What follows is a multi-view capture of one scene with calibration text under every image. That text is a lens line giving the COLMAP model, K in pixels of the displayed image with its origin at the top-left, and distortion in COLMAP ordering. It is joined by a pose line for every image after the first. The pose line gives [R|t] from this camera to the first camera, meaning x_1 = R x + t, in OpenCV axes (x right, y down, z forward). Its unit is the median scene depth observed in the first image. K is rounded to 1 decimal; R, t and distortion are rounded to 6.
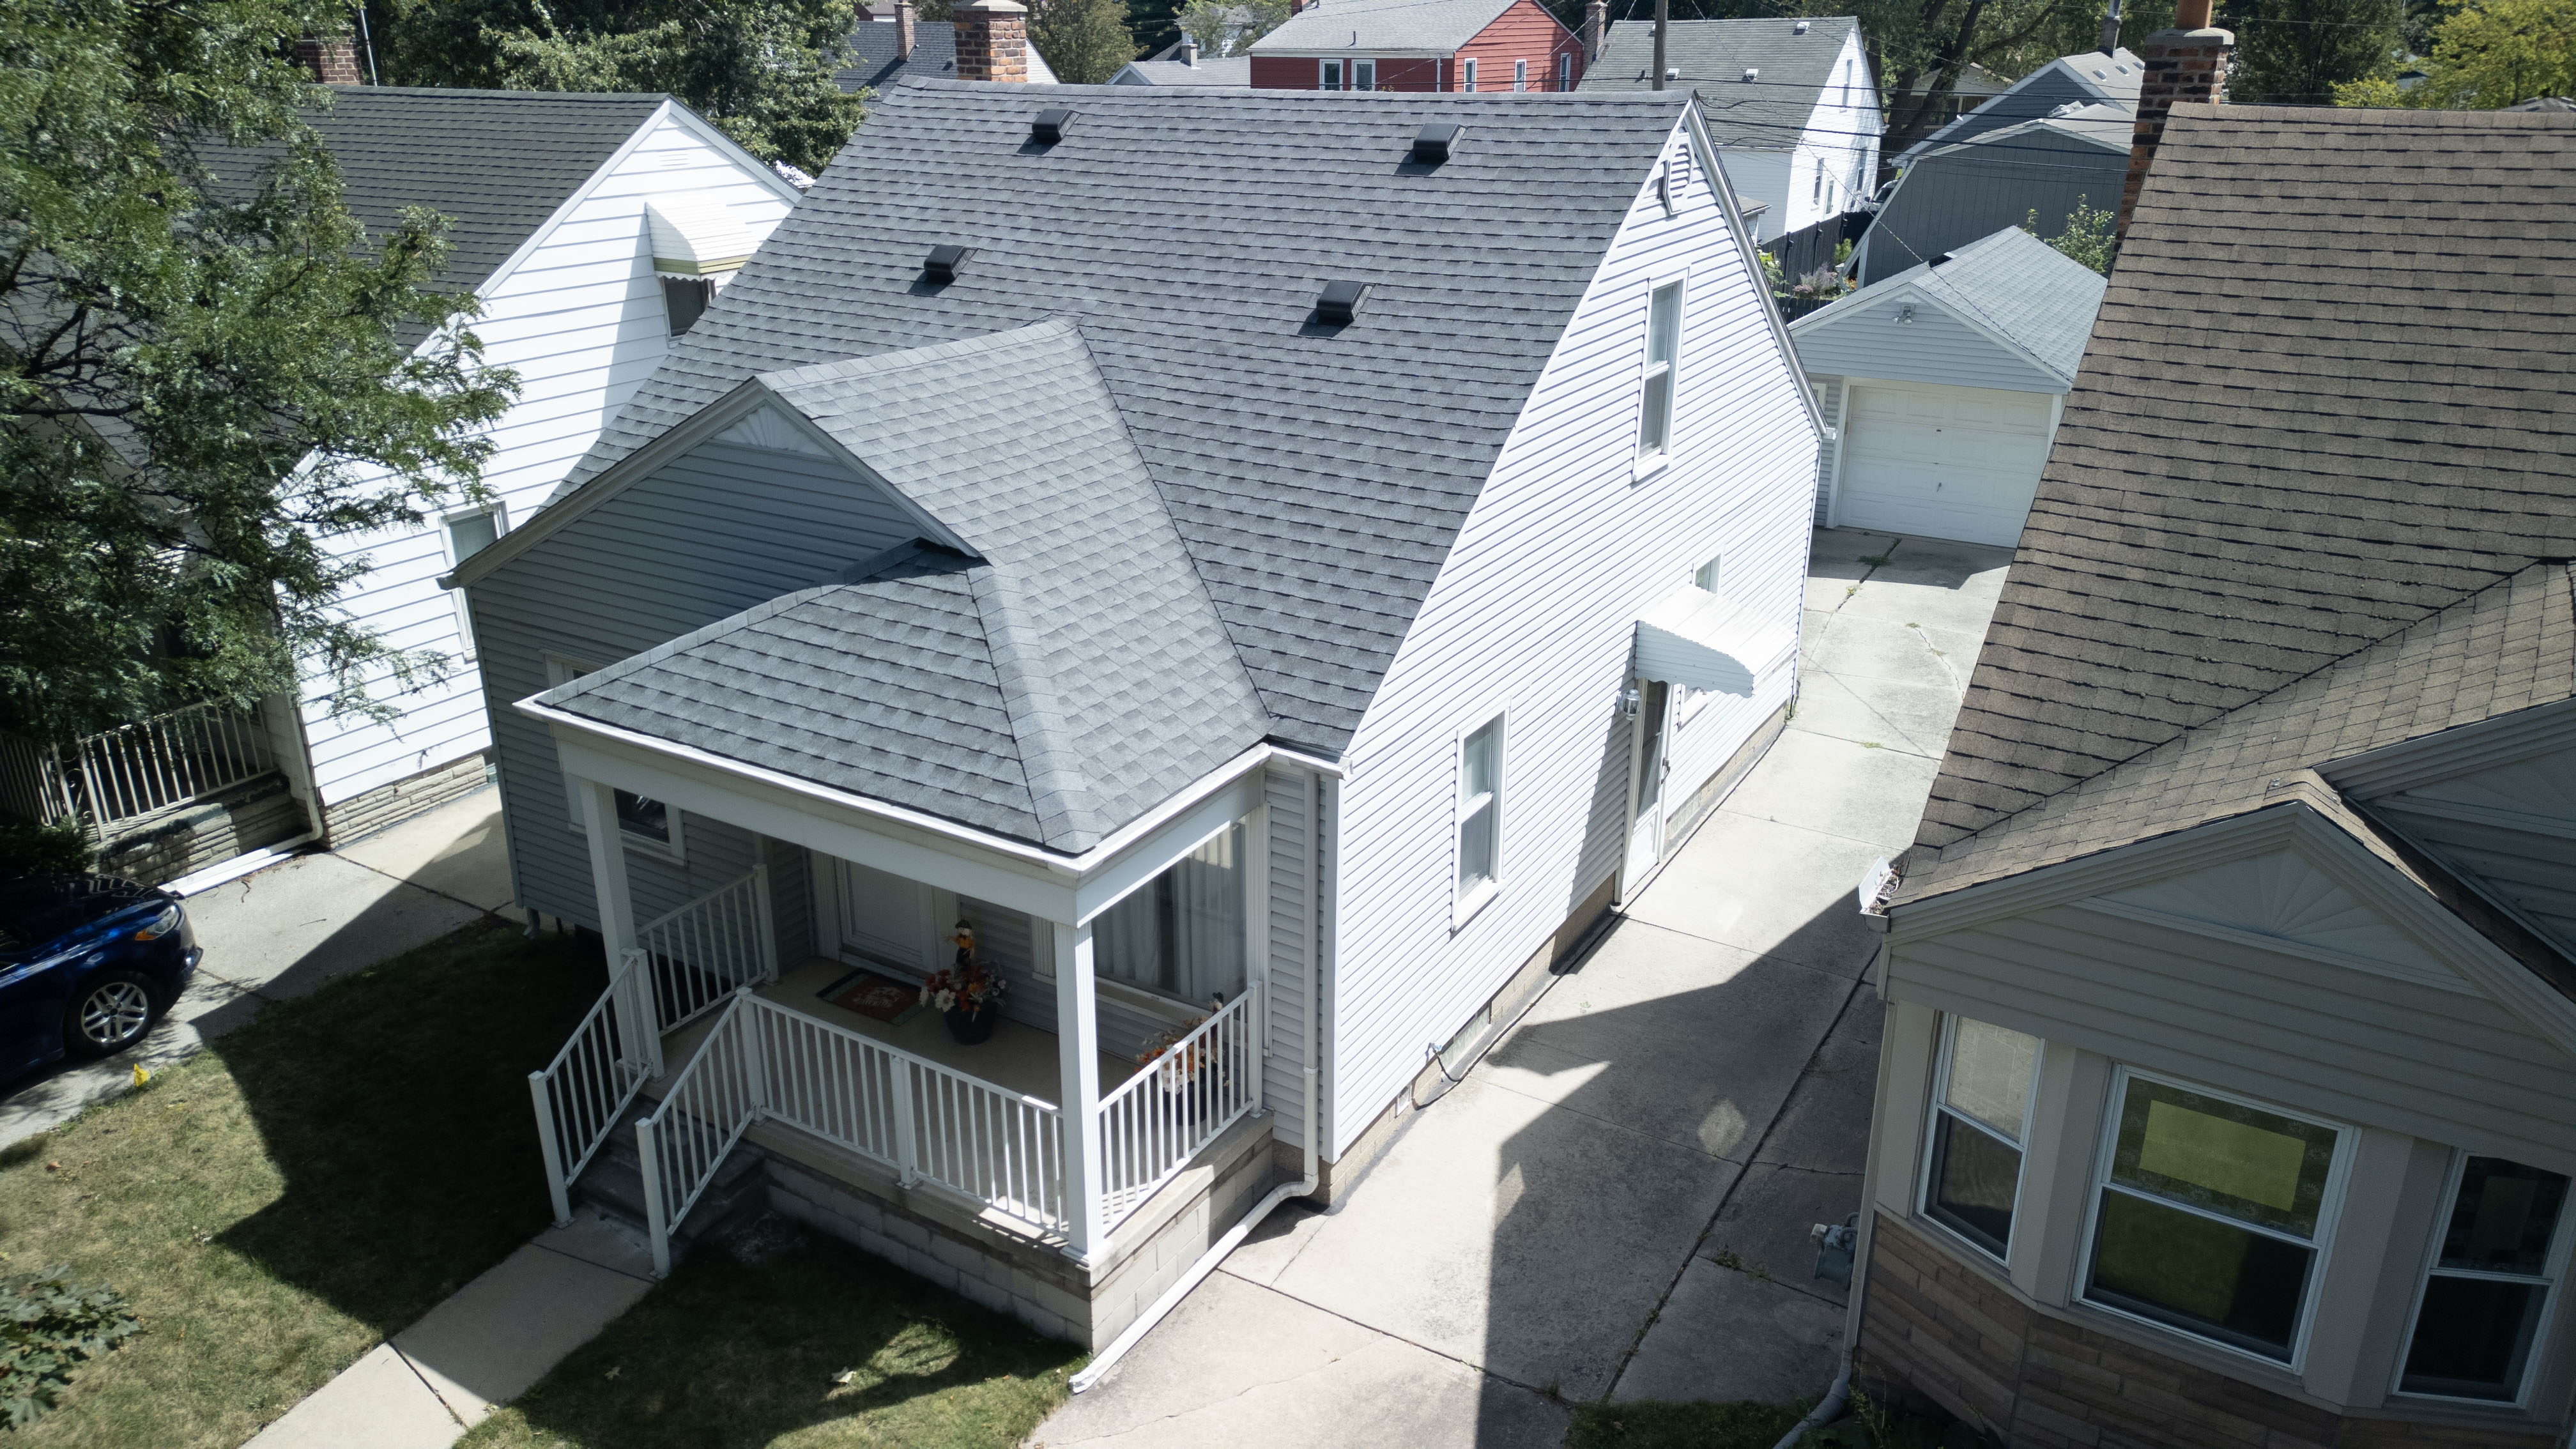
lens RADIAL K [[1775.8, 0, 1272.4], [0, 1775.8, 728.5], [0, 0, 1]] dist [0.078207, -0.082094]
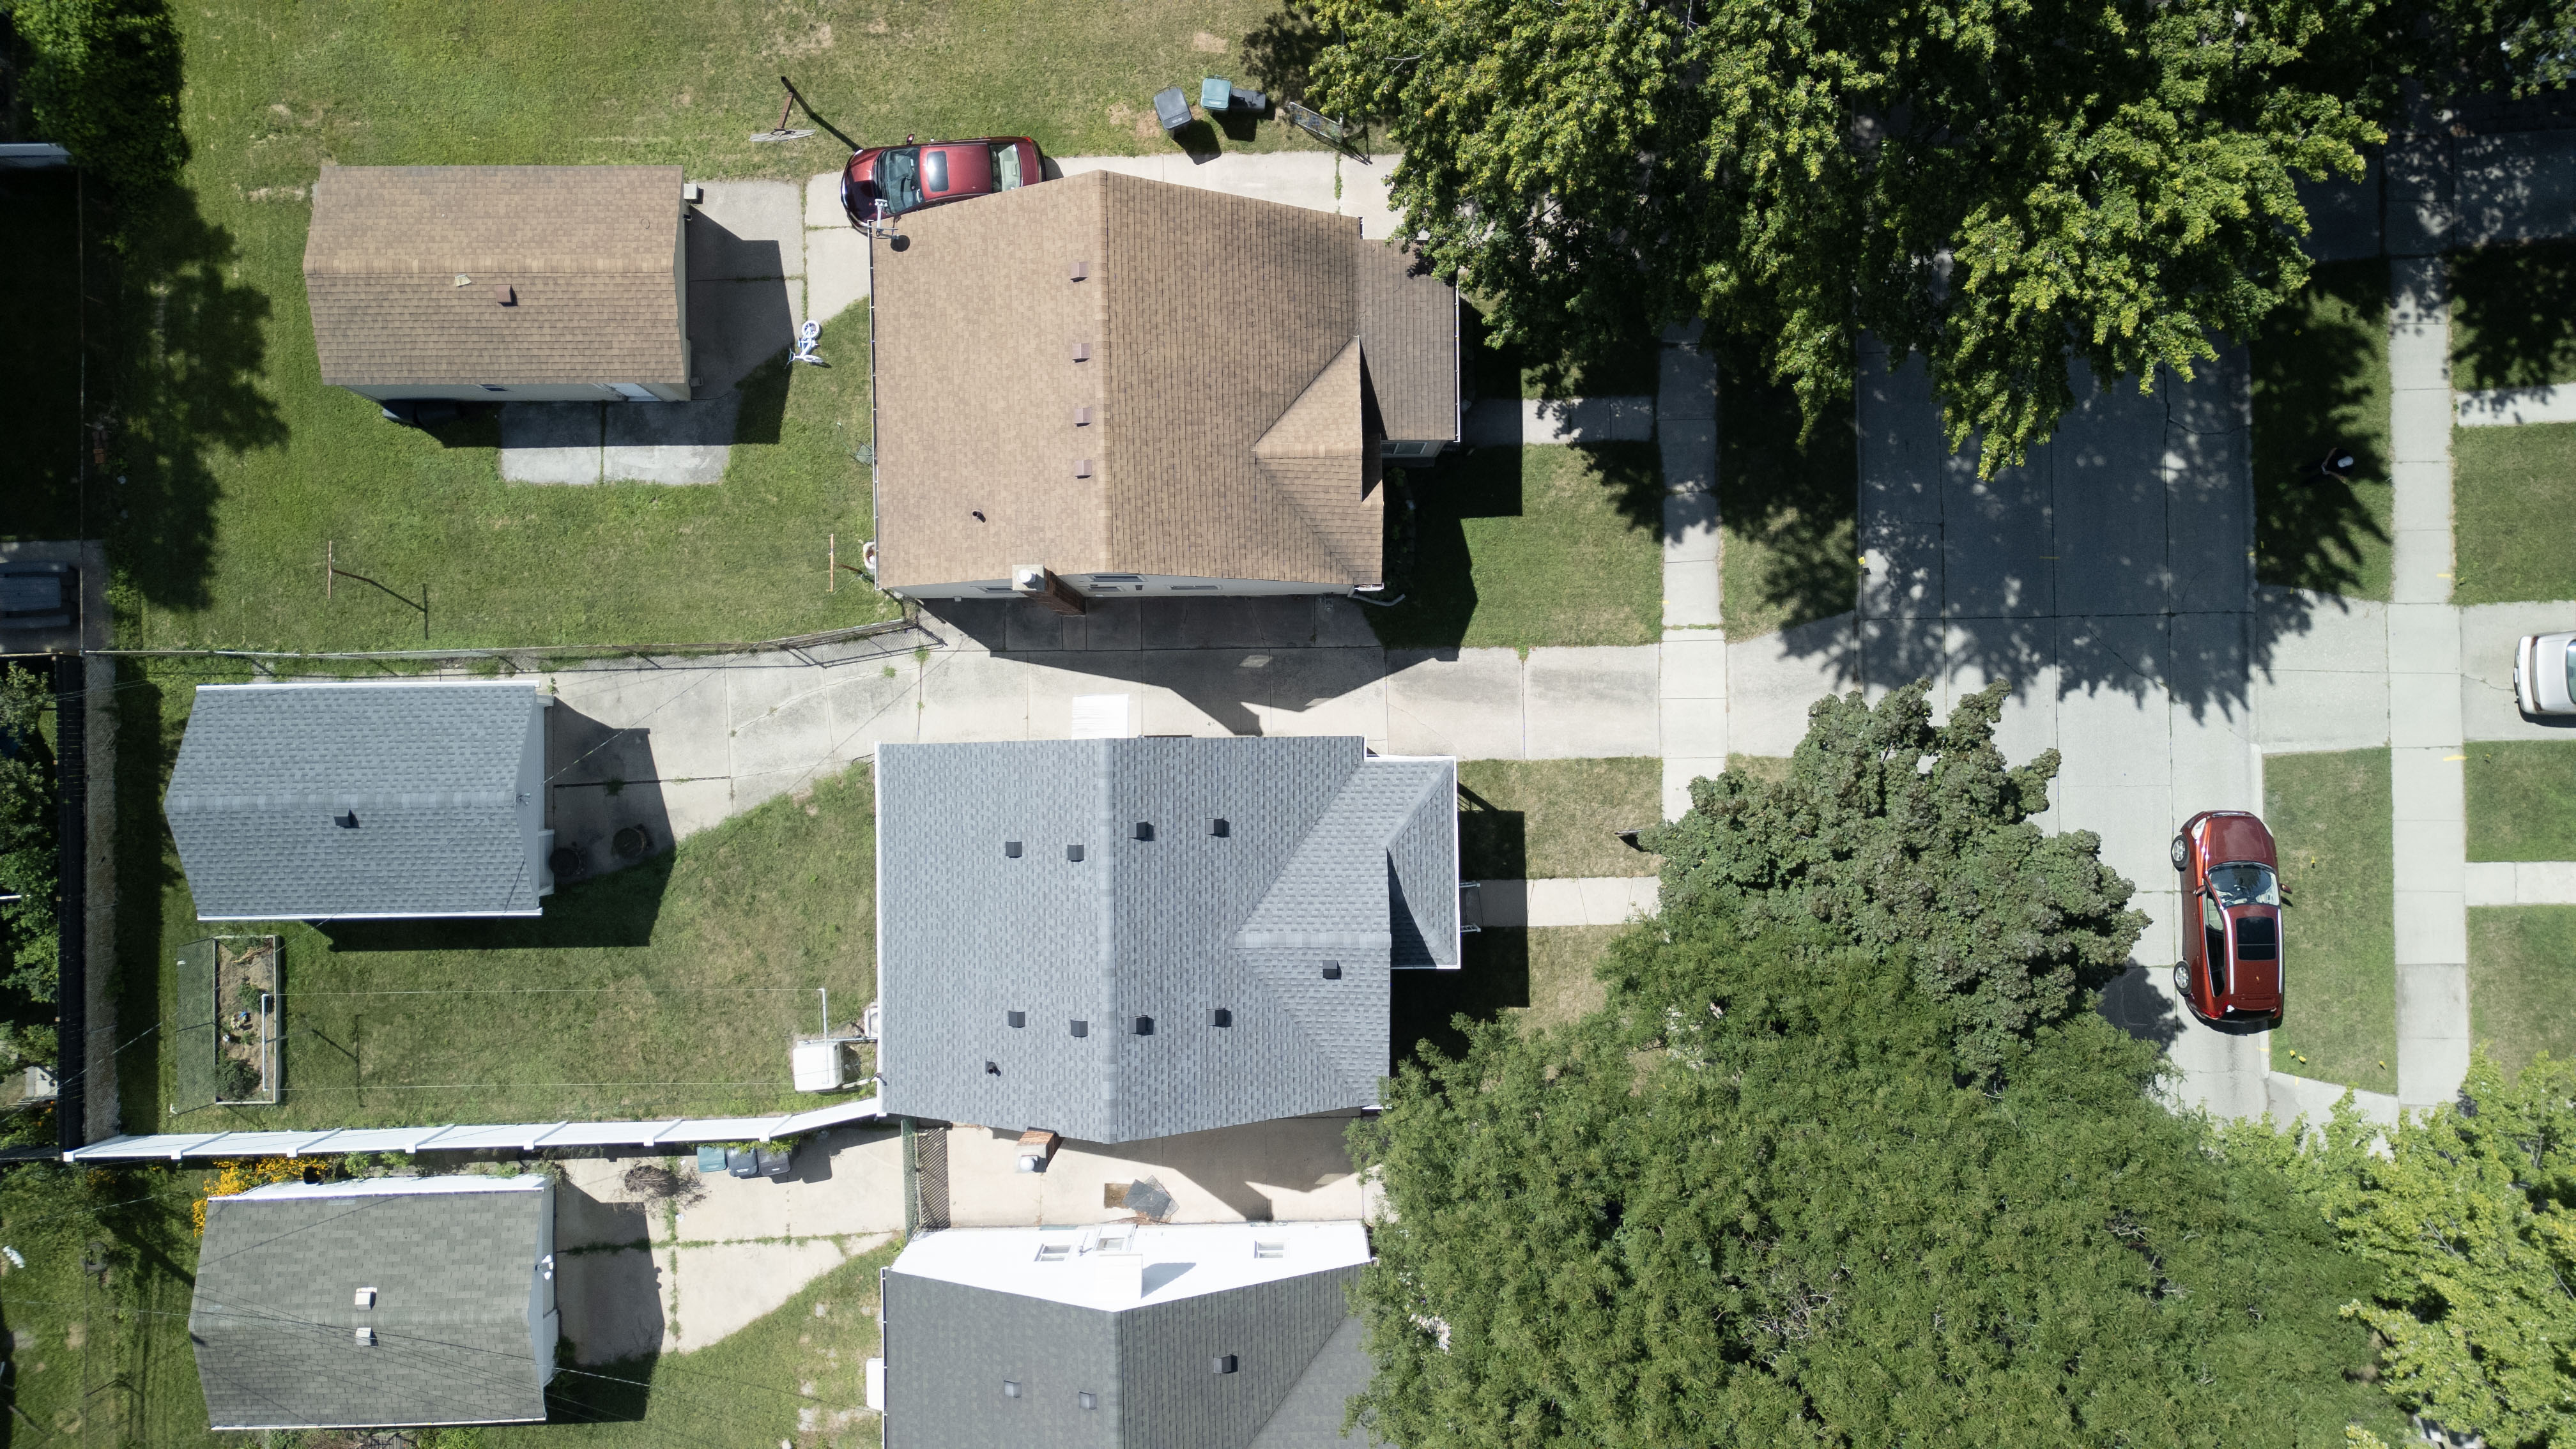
lens RADIAL K [[1775.8, 0, 1272.4], [0, 1775.8, 728.5], [0, 0, 1]] dist [0.078207, -0.082094]
pose [[-0.538564, -0.842497, 0.012167, 0.098943], [0.308961, -0.184027, 0.933101, -3.066168], [-0.783895, 0.506294, 0.359409, -0.136827]]
